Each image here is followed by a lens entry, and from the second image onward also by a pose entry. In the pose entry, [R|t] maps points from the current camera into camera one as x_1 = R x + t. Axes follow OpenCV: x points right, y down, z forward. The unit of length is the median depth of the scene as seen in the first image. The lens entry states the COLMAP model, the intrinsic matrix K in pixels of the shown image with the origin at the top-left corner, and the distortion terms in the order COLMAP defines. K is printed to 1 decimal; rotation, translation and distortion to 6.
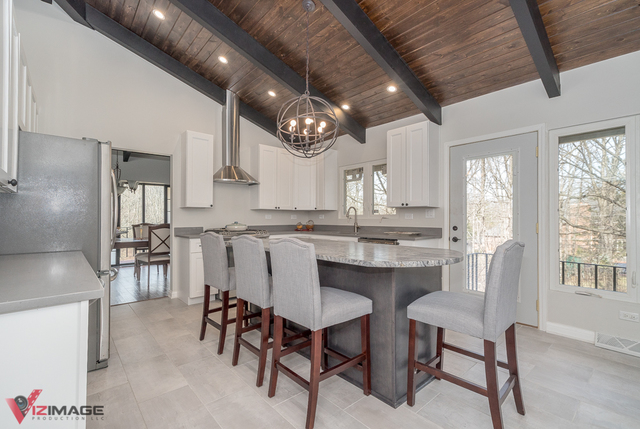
lens RADIAL K [[294.4, 0, 317.0], [0, 294.4, 218.4], [0, 0, 1]] dist [0.004322, 0.001723]
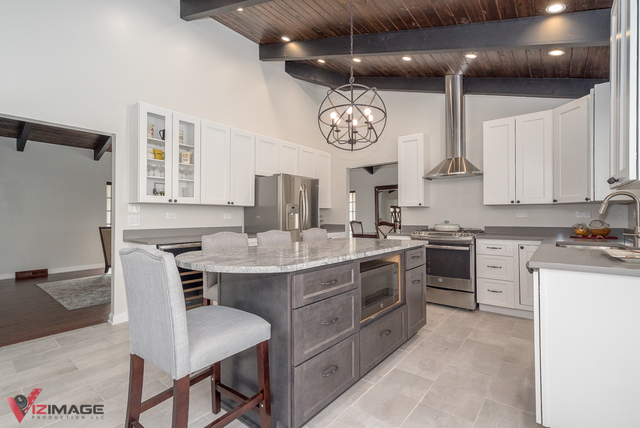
lens RADIAL K [[294.4, 0, 319.9], [0, 294.4, 214.6], [0, 0, 1]] dist [0.004322, 0.001723]
pose [[0.163123, -0.016854, -0.986462, 0.491885], [-0.001457, 0.999849, -0.017324, 0.008297], [0.986605, 0.004263, 0.163074, 0.456079]]
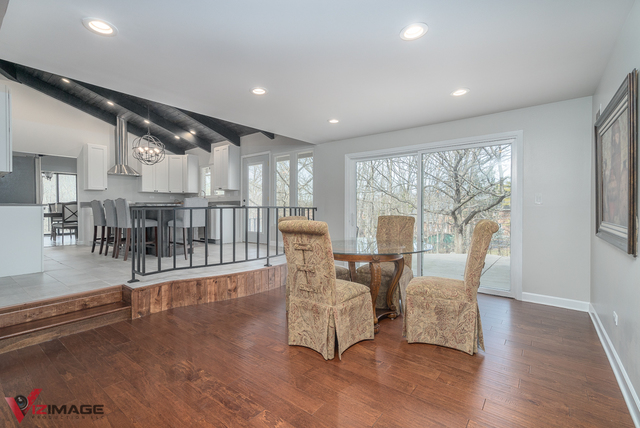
lens RADIAL K [[294.4, 0, 320.8], [0, 294.4, 209.6], [0, 0, 1]] dist [0.004322, 0.001723]
pose [[0.980698, -0.010216, 0.195263, 0.430722], [0.007725, 0.999879, 0.013513, 0.049744], [-0.195378, -0.011743, 0.980658, -0.741148]]
